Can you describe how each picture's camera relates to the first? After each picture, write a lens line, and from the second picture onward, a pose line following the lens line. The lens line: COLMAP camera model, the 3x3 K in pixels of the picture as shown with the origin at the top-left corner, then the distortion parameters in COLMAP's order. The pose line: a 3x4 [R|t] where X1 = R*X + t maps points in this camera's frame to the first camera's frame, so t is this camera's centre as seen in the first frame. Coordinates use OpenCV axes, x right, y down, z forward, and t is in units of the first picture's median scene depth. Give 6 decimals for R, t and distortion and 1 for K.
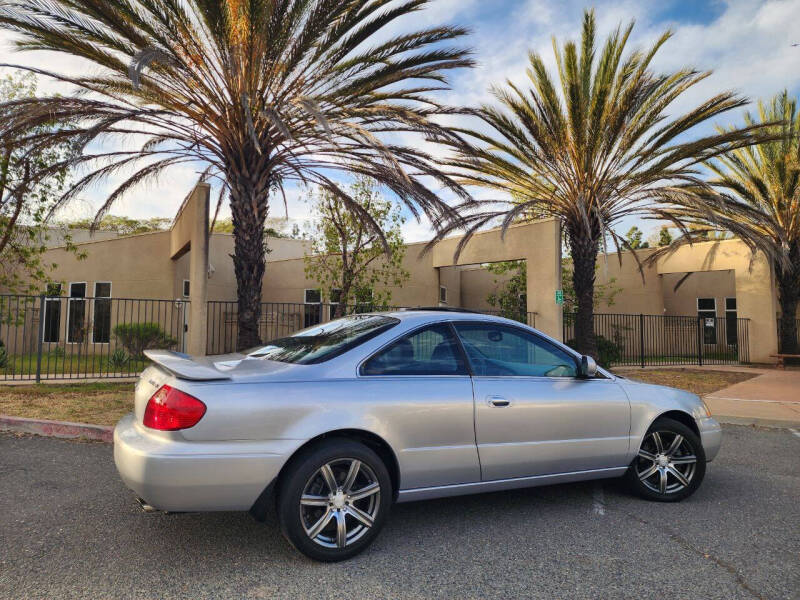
lens RADIAL K [[536.1, 0, 394.1], [0, 536.1, 296.8], [0, 0, 1]] dist [0.070958, -0.063852]
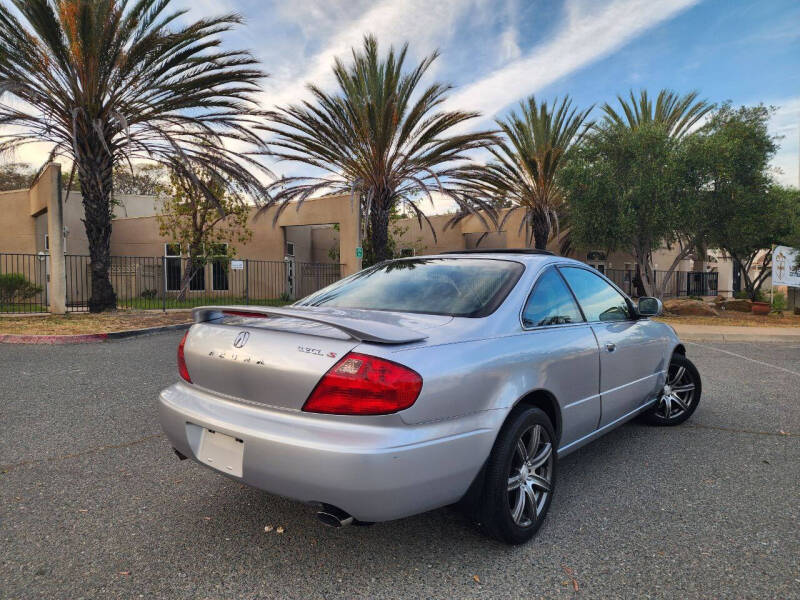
lens RADIAL K [[536.1, 0, 400.4], [0, 536.1, 305.8], [0, 0, 1]] dist [0.070958, -0.063852]
pose [[0.981256, -0.018494, 0.191819, 0.141994], [-0.001976, 0.994366, 0.105978, -0.008200], [-0.192698, -0.104371, 0.975692, -0.330054]]
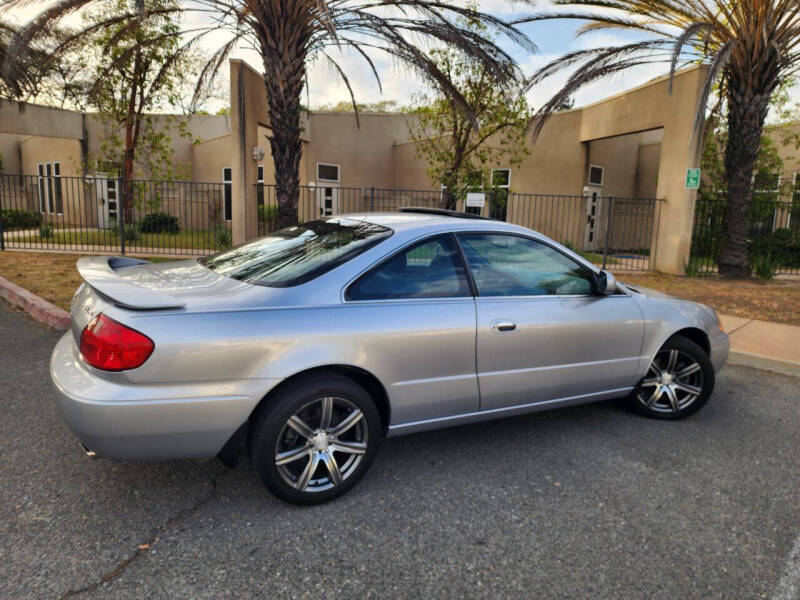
lens RADIAL K [[536.1, 0, 405.0], [0, 536.1, 298.2], [0, 0, 1]] dist [0.070958, -0.063852]
pose [[0.908739, 0.087377, -0.408117, 0.256383], [0.002725, 0.976577, 0.215150, -0.000163], [0.417357, -0.196627, 0.887215, 0.128491]]
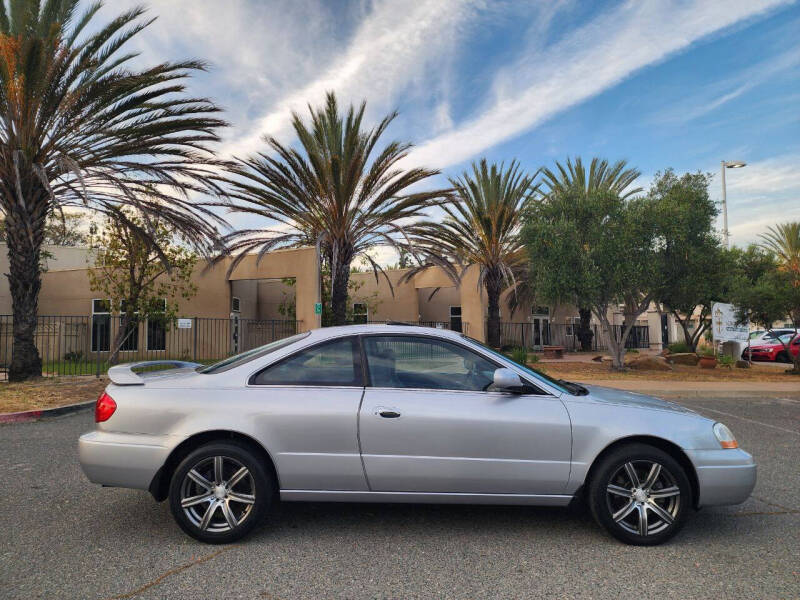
lens RADIAL K [[536.1, 0, 406.7], [0, 536.1, 303.1], [0, 0, 1]] dist [0.070958, -0.063852]
pose [[0.945157, 0.000469, 0.326615, 0.085898], [-0.001558, 0.999994, 0.003074, -0.015345], [-0.326611, -0.003414, 0.945153, -0.261582]]
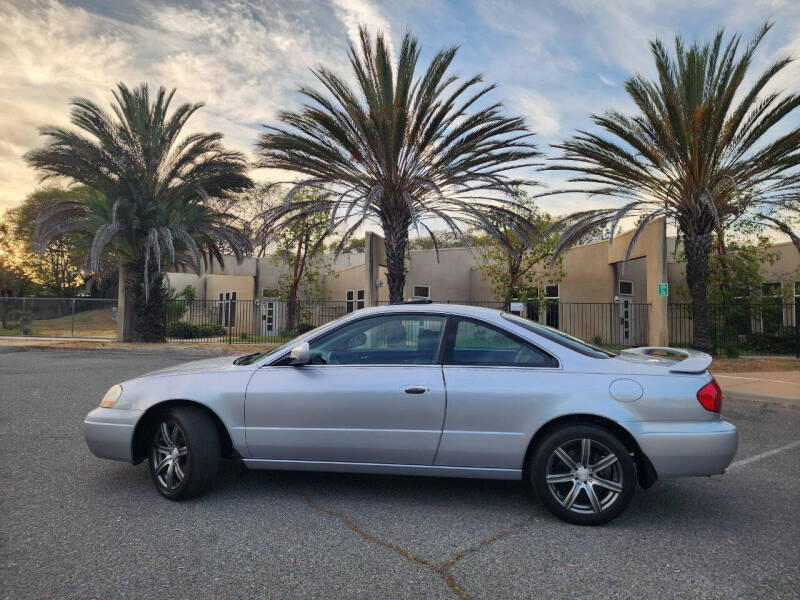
lens RADIAL K [[536.1, 0, 399.8], [0, 536.1, 297.7], [0, 0, 1]] dist [0.070958, -0.063852]
pose [[0.817272, -0.027223, -0.575609, 0.487119], [0.034104, 0.999418, 0.001156, -0.001897], [0.575242, -0.020575, 0.817724, -0.221412]]
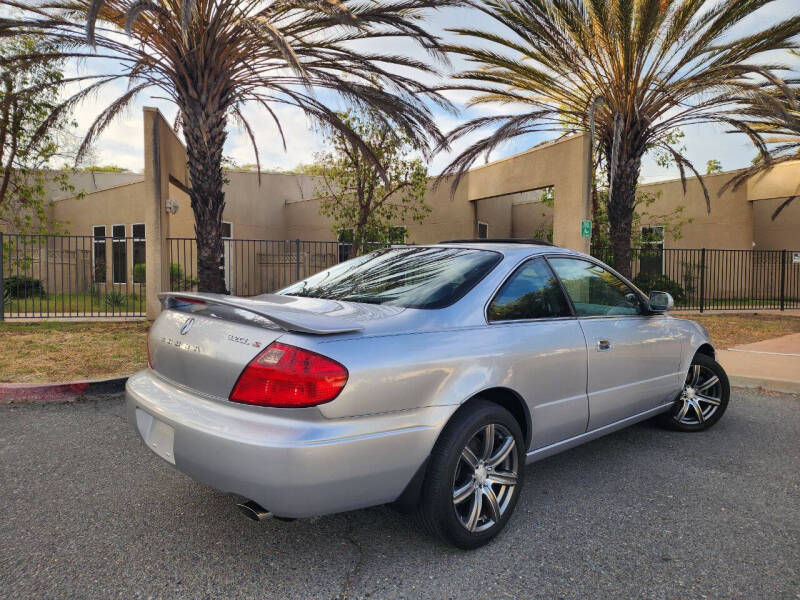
lens RADIAL K [[536.1, 0, 397.8], [0, 536.1, 296.1], [0, 0, 1]] dist [0.070958, -0.063852]
pose [[0.983701, 0.003493, -0.179778, 0.161289], [0.015359, 0.994525, 0.103364, 0.012782], [0.179155, -0.104440, 0.978262, 0.102054]]
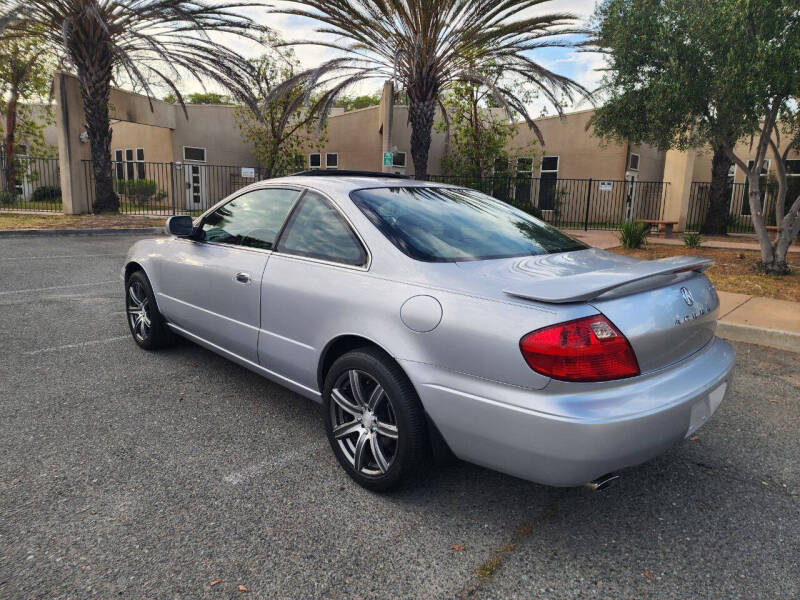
lens RADIAL K [[536.1, 0, 411.6], [0, 536.1, 295.0], [0, 0, 1]] dist [0.070958, -0.063852]
pose [[0.929154, 0.086061, -0.359537, 0.737134], [-0.000459, 0.972795, 0.231668, 0.015983], [0.369694, -0.215090, 0.903915, -0.031164]]
